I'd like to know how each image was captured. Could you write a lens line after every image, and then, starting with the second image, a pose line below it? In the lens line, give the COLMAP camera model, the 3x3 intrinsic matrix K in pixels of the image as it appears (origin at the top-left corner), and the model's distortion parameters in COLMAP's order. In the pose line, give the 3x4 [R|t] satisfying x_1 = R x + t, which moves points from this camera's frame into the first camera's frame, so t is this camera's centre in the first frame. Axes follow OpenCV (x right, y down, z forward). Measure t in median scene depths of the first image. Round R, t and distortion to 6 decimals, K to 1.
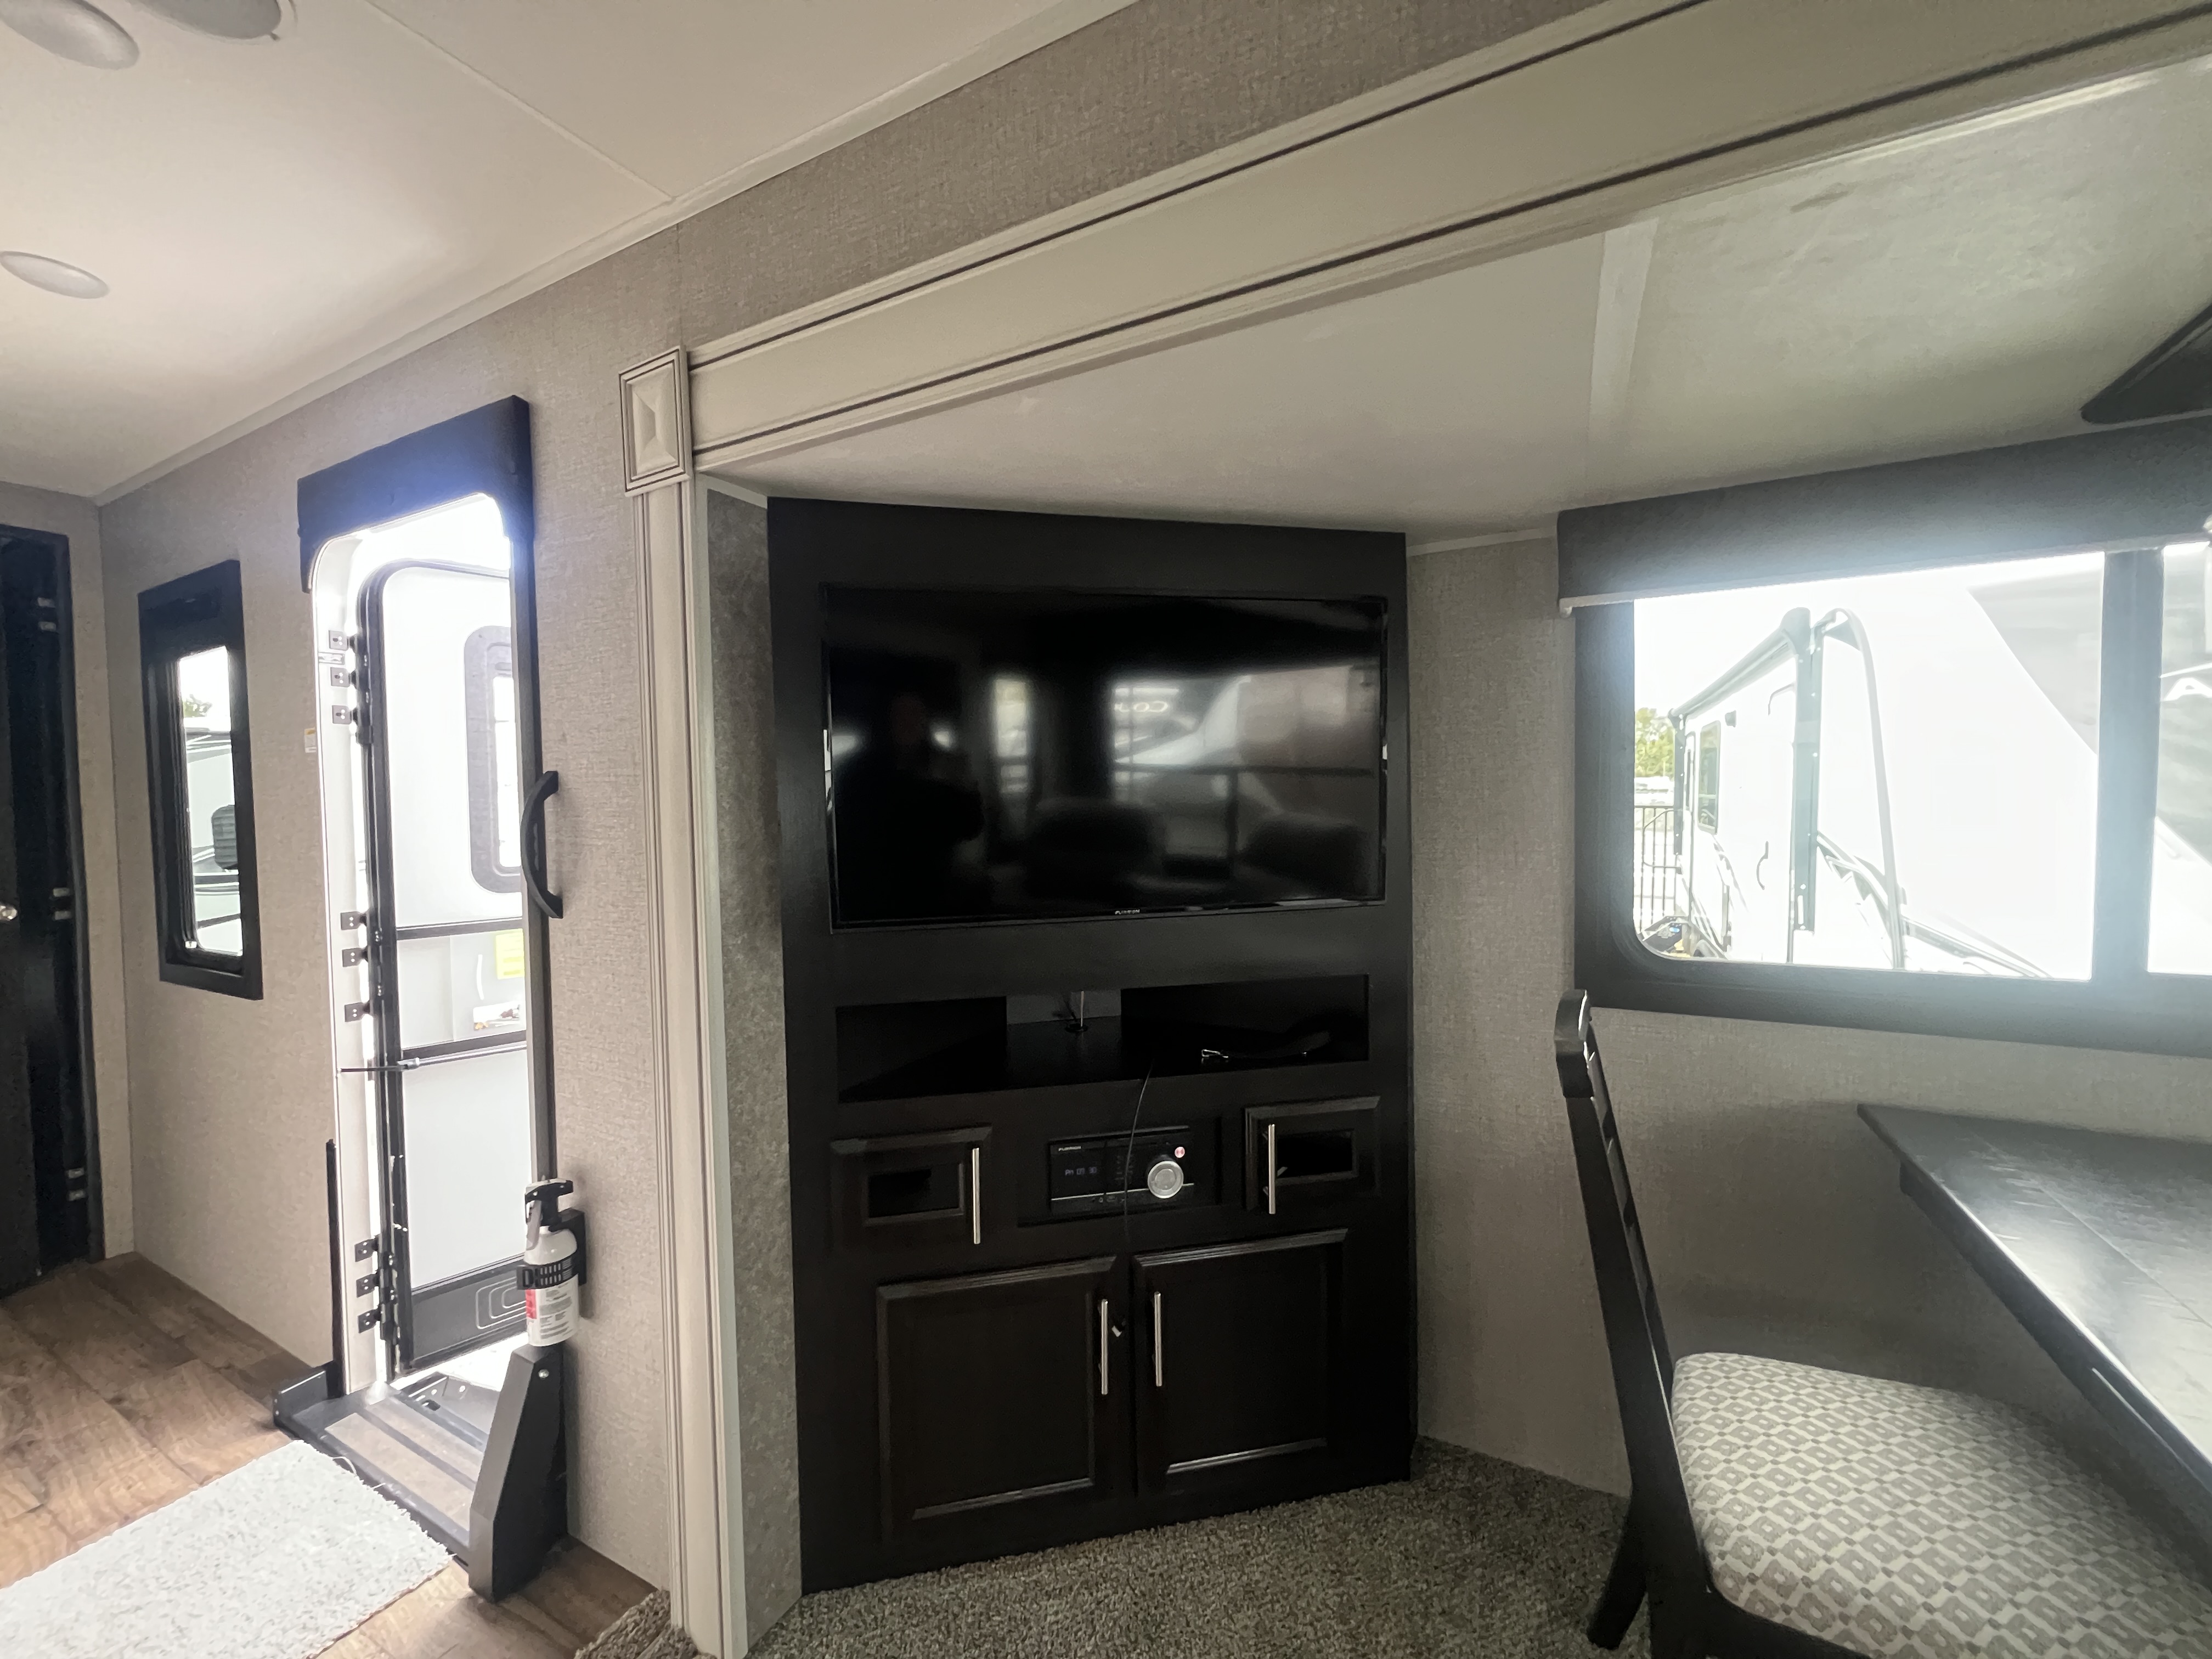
lens RADIAL K [[883.0, 0, 1103.3], [0, 883.0, 829.8], [0, 0, 1]] dist [-0.003156, 0.000609]
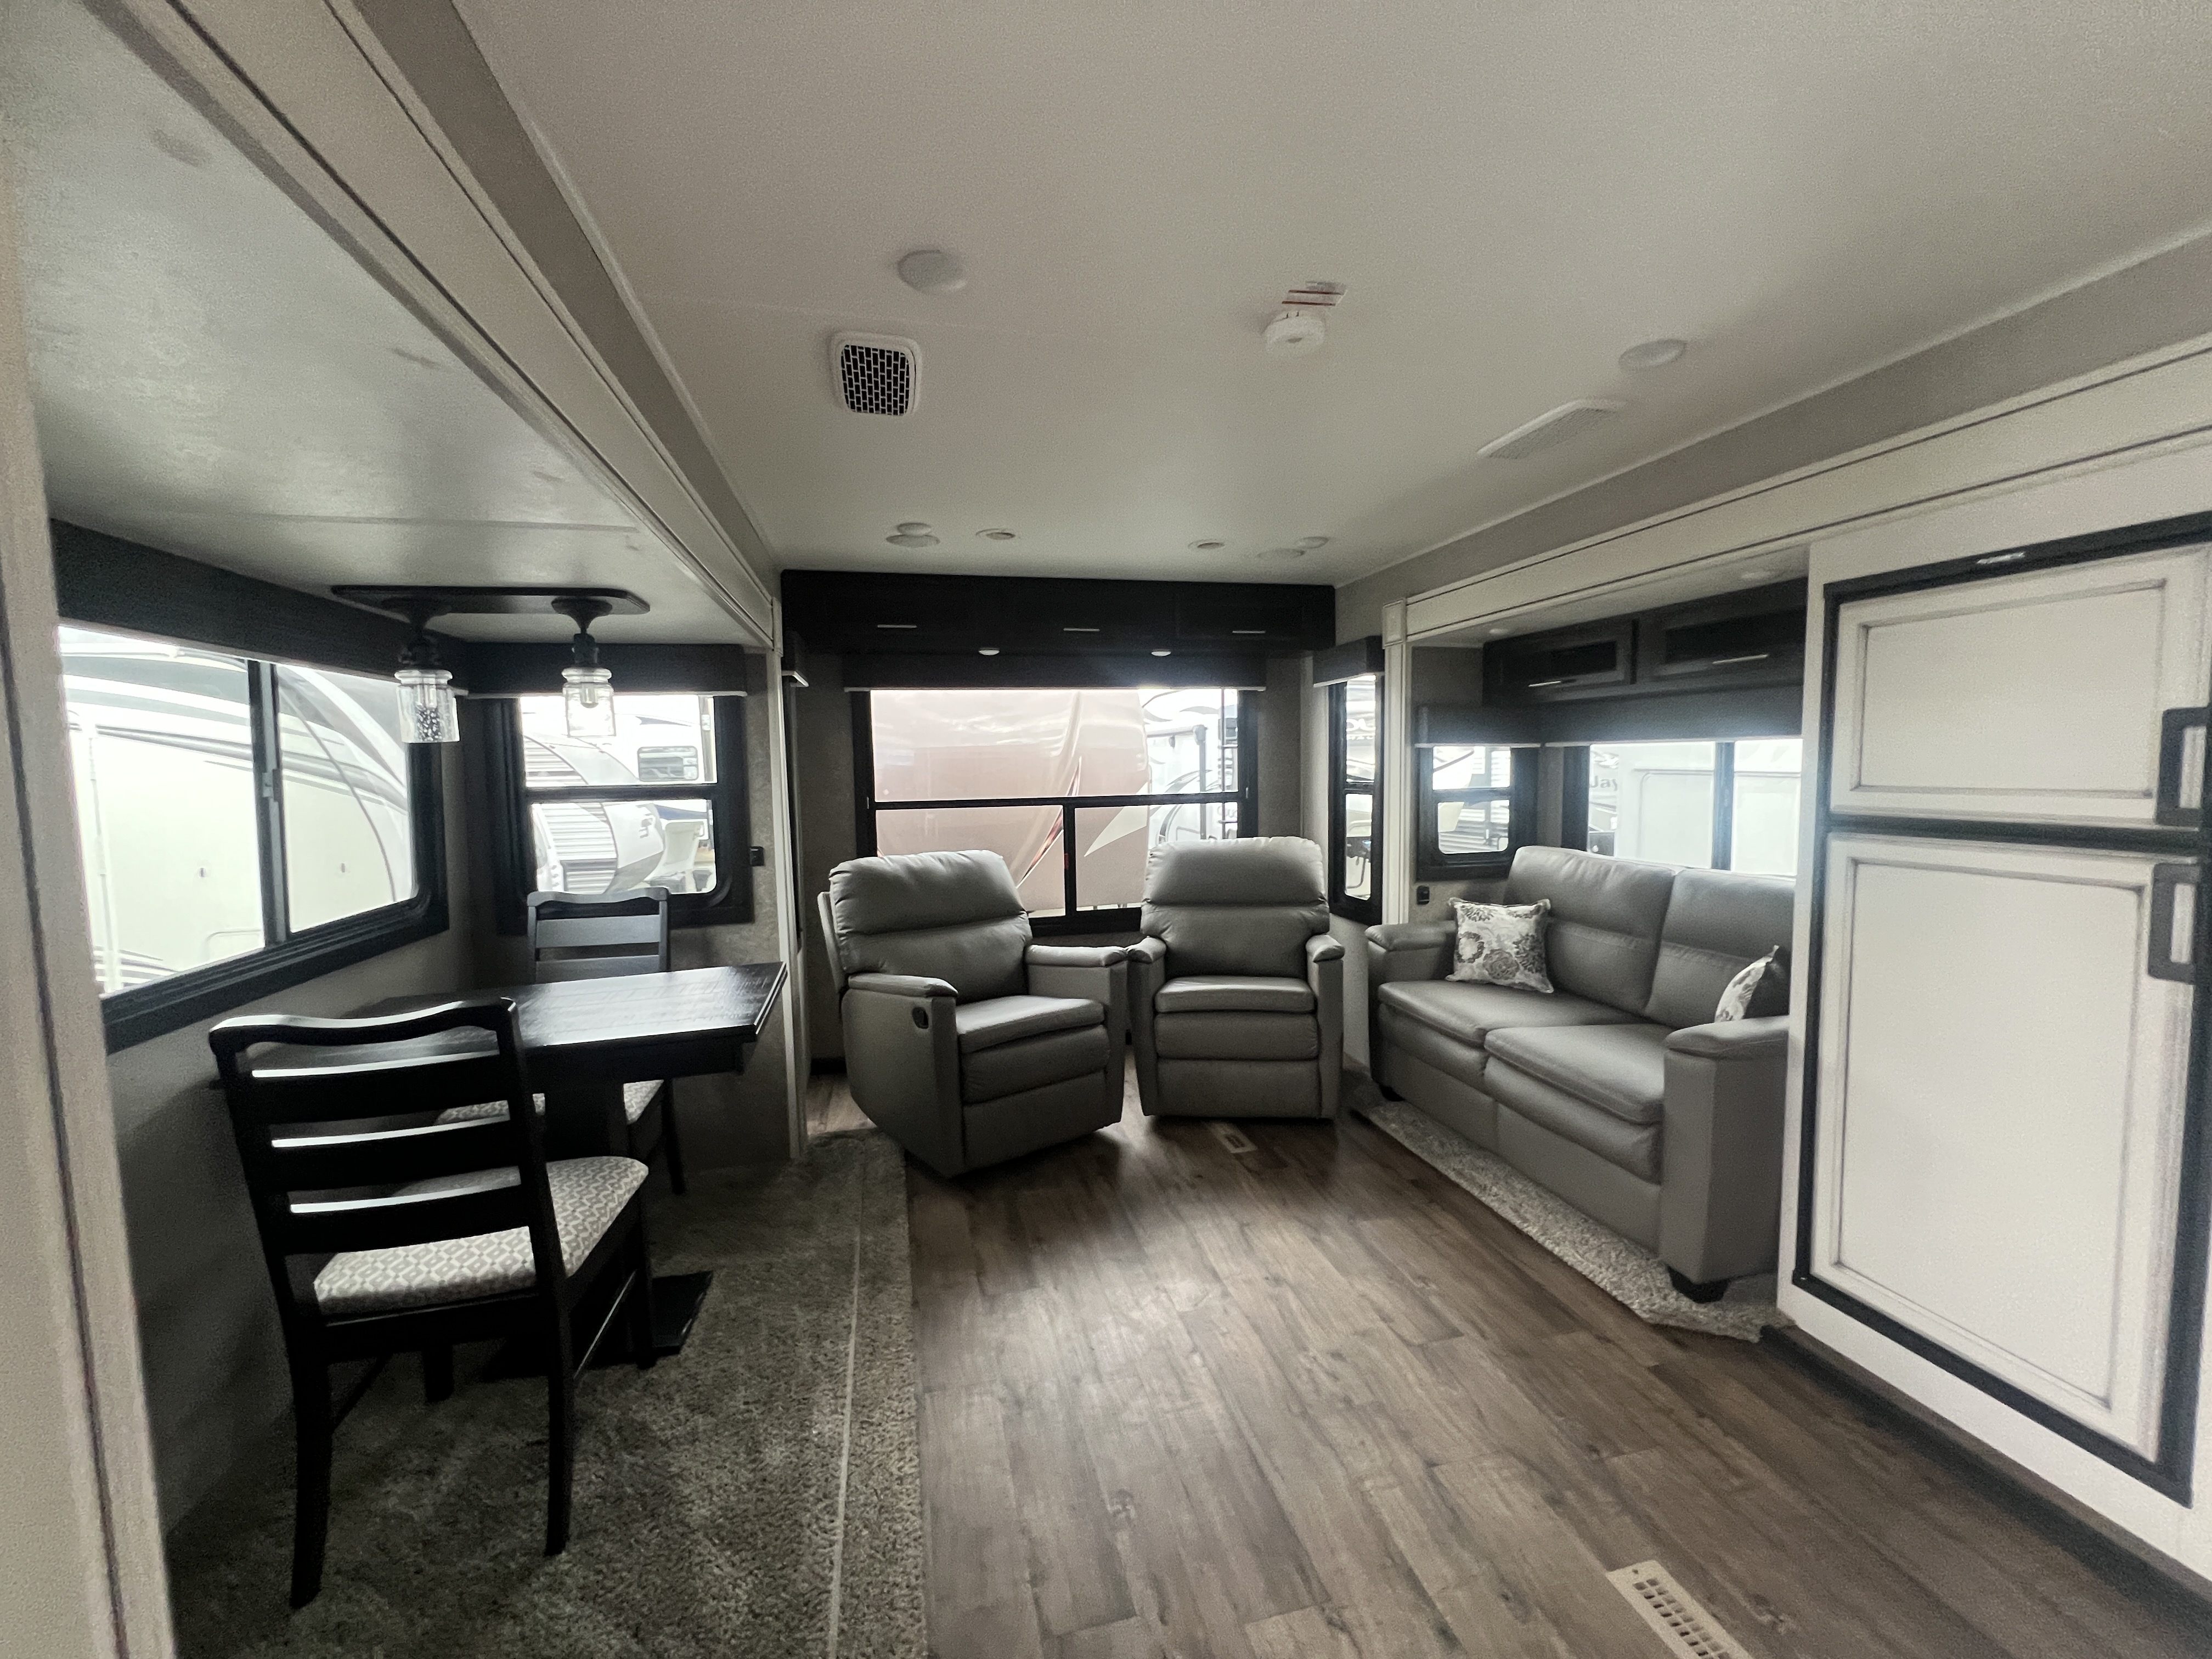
lens RADIAL K [[883.0, 0, 1102.3], [0, 883.0, 825.5], [0, 0, 1]] dist [-0.003156, 0.000609]
pose [[-0.666824, -0.022507, 0.744875, -0.747265], [0.061201, 0.994513, 0.084838, -0.058904], [-0.742698, 0.102159, -0.661788, 0.751497]]
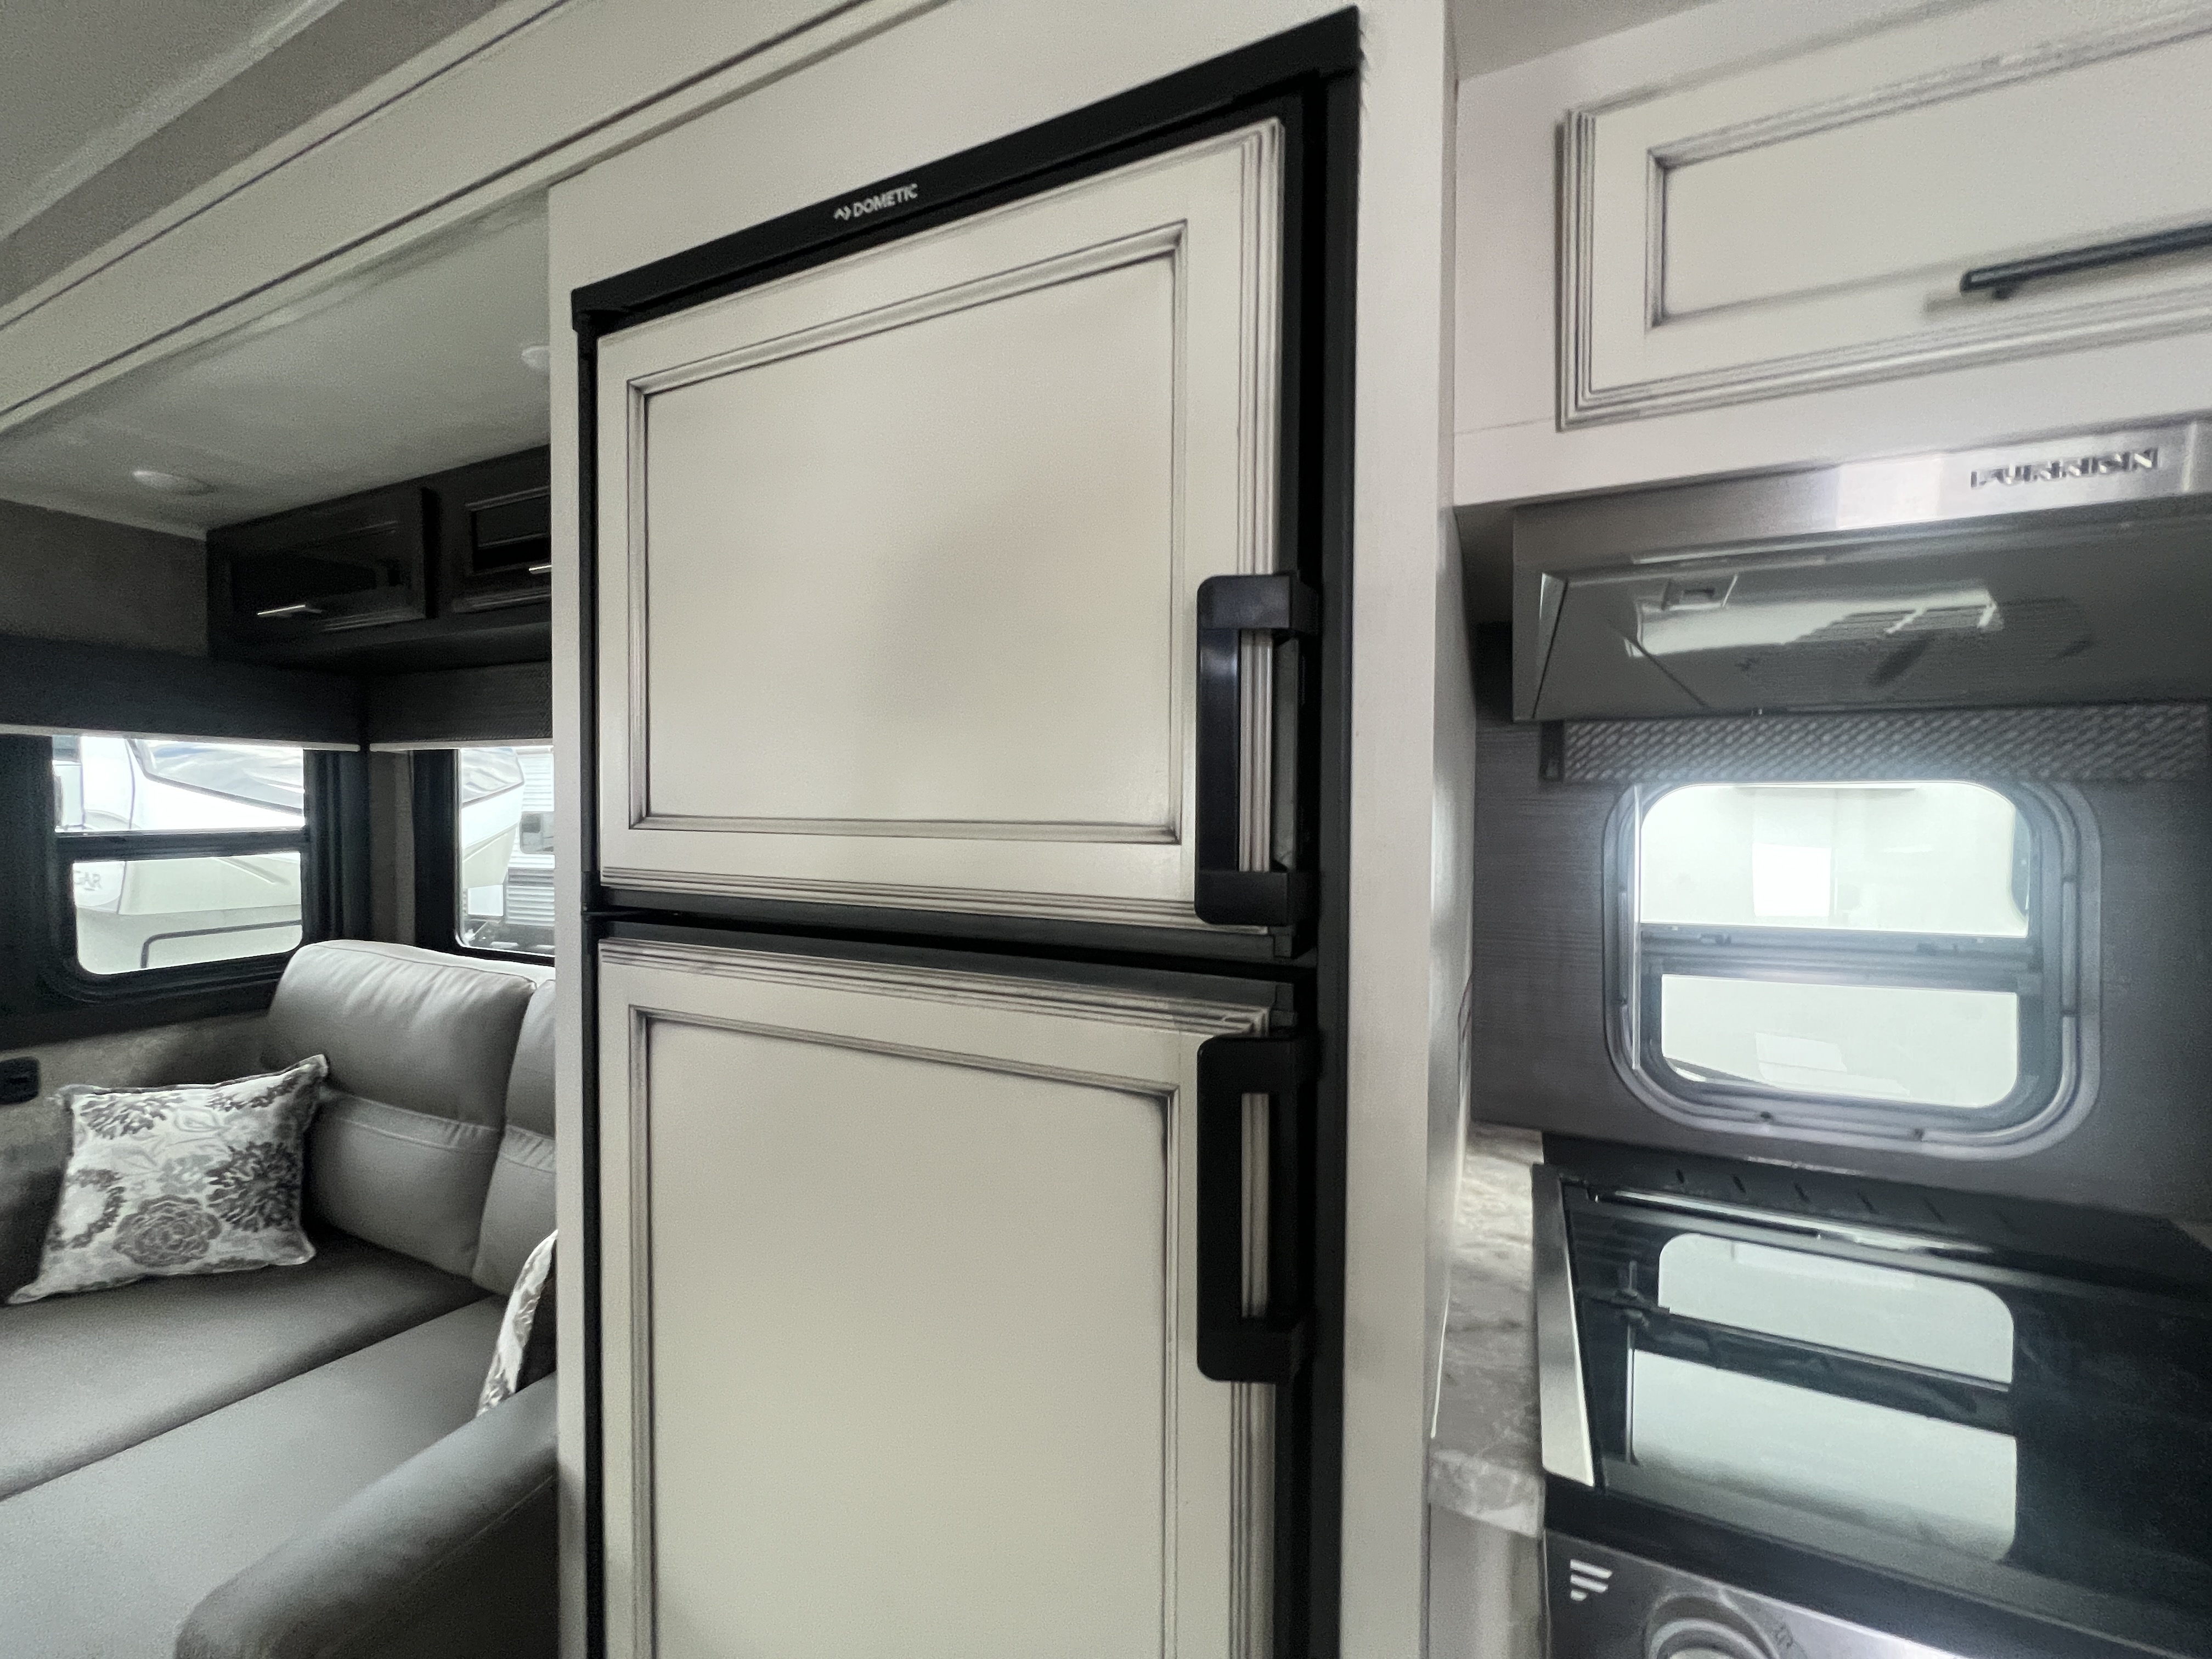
lens RADIAL K [[883.0, 0, 1103.2], [0, 883.0, 827.1], [0, 0, 1]] dist [-0.003156, 0.000609]
pose [[-0.998028, 0.016910, -0.060443, -0.745728], [0.012336, 0.997087, 0.075263, 0.025634], [0.061540, 0.074369, -0.995330, -0.325690]]
